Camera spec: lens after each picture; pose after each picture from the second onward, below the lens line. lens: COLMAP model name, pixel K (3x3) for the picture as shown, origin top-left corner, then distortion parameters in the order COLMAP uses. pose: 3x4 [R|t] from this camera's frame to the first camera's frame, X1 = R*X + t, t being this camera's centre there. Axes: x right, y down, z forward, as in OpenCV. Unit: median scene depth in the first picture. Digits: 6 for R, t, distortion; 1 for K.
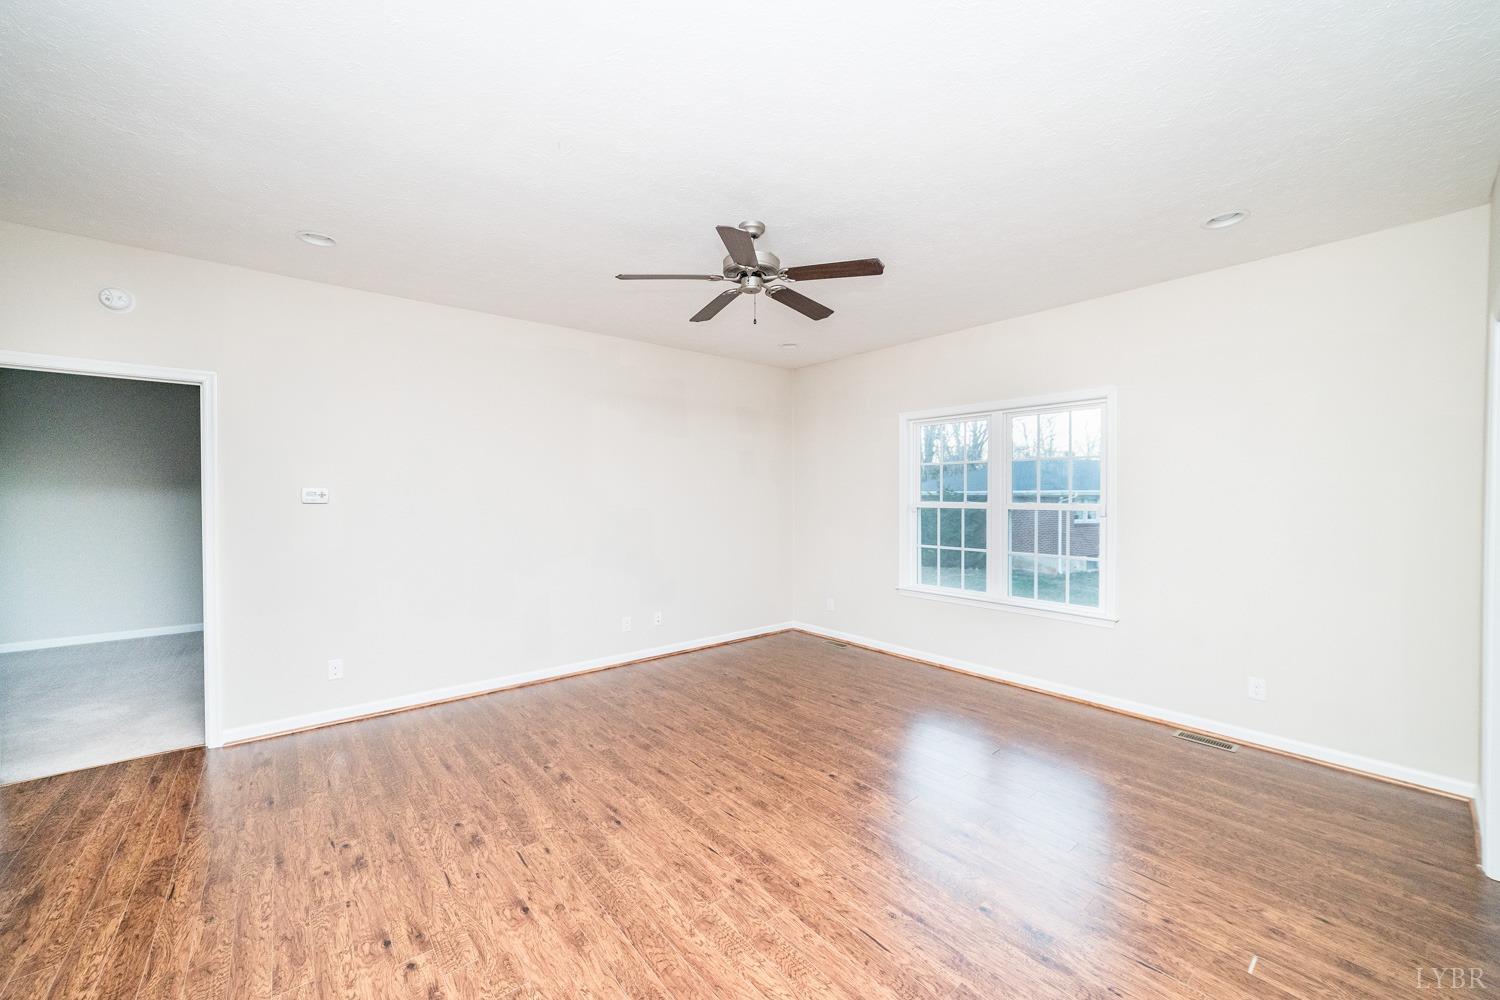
lens RADIAL K [[576.7, 0, 747.1], [0, 576.7, 506.0], [0, 0, 1]] dist [-0.024240, 0.008369]
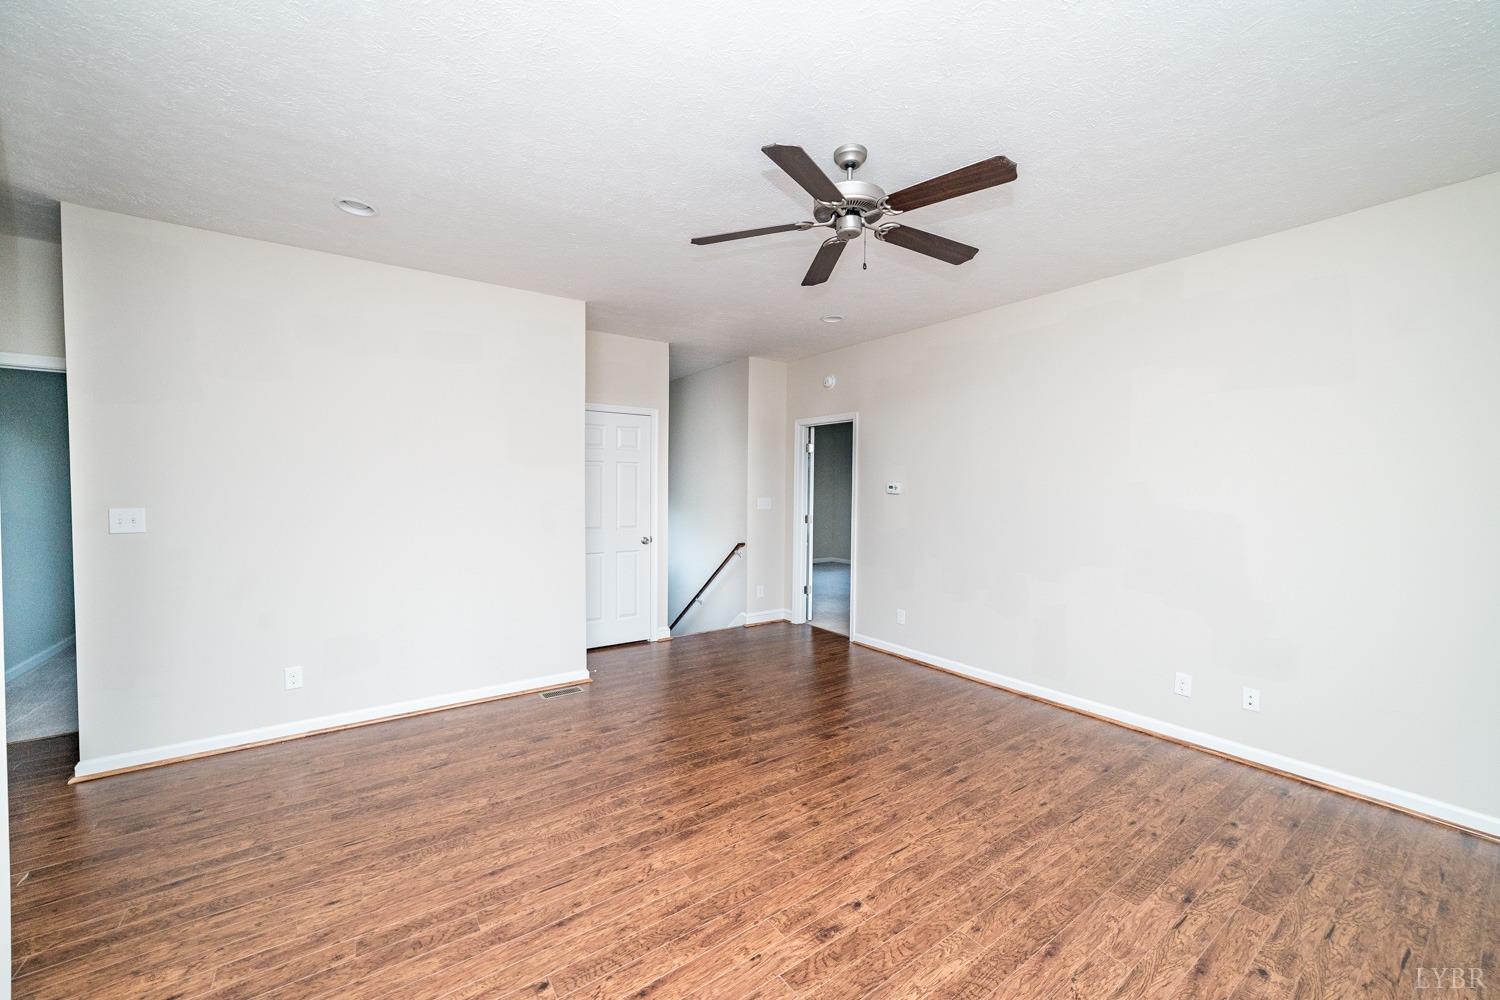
lens RADIAL K [[572.7, 0, 749.3], [0, 572.7, 494.3], [0, 0, 1]] dist [-0.022628, 0.007895]
pose [[-0.073549, 0.013146, -0.997205, 0.858373], [-0.026050, 0.999547, 0.015098, -0.021969], [0.996951, 0.027088, -0.073173, 0.953126]]
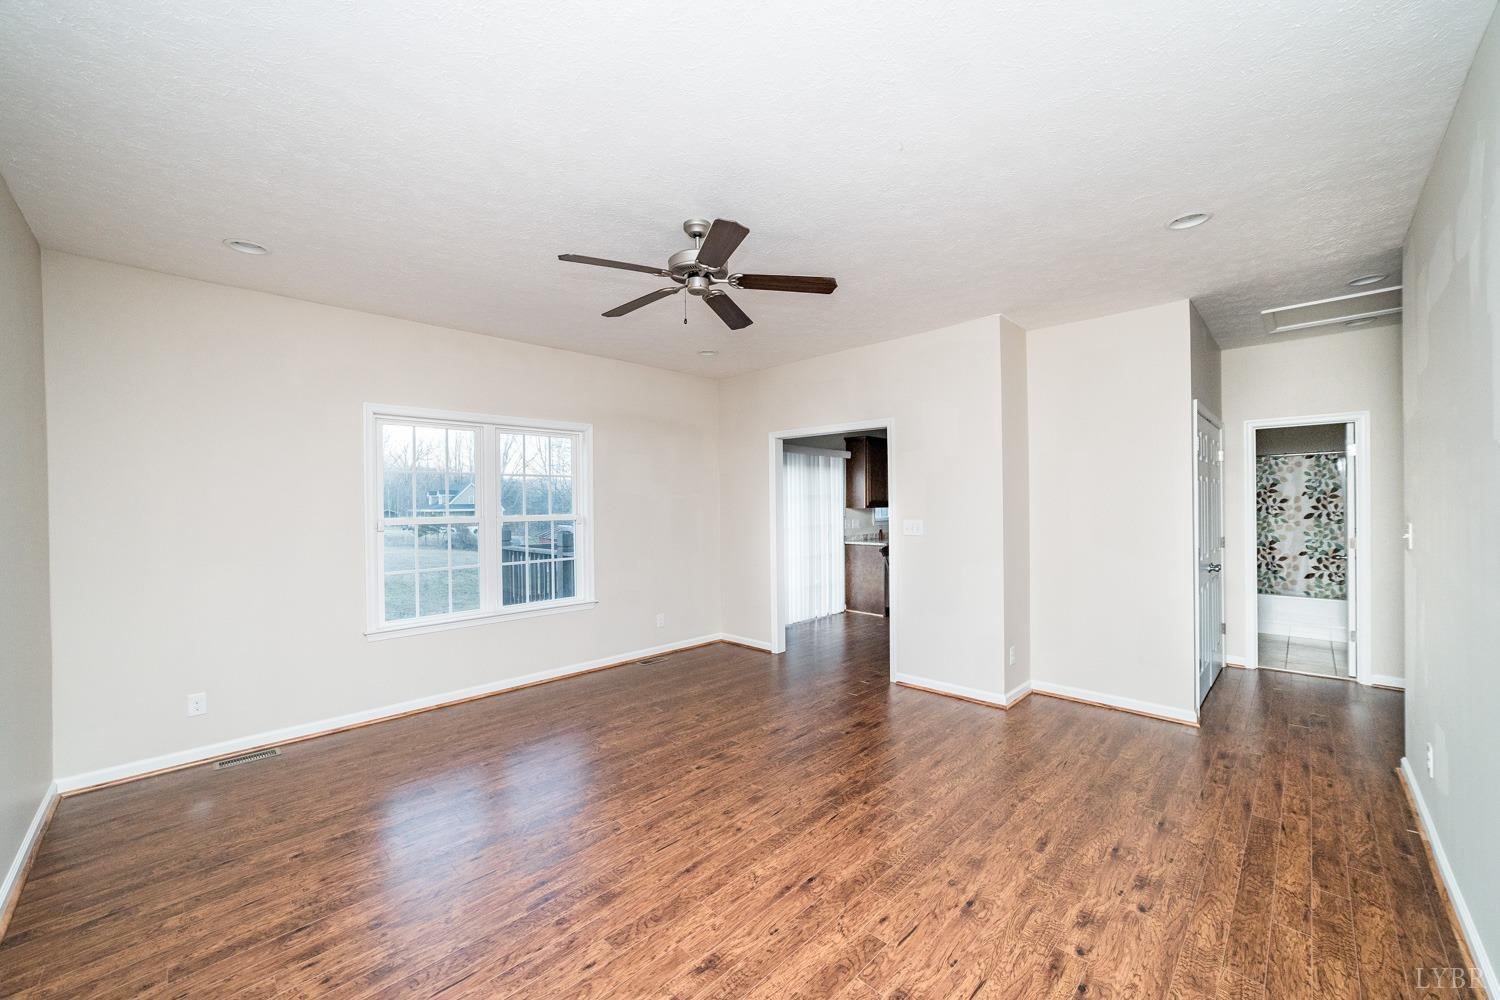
lens RADIAL K [[576.7, 0, 747.1], [0, 576.7, 506.0], [0, 0, 1]] dist [-0.024240, 0.008369]
pose [[-0.100655, -0.000647, 0.994921, -0.977645], [0.029871, 0.999547, 0.003672, -0.022860], [-0.994473, 0.030089, -0.100590, 1.051960]]
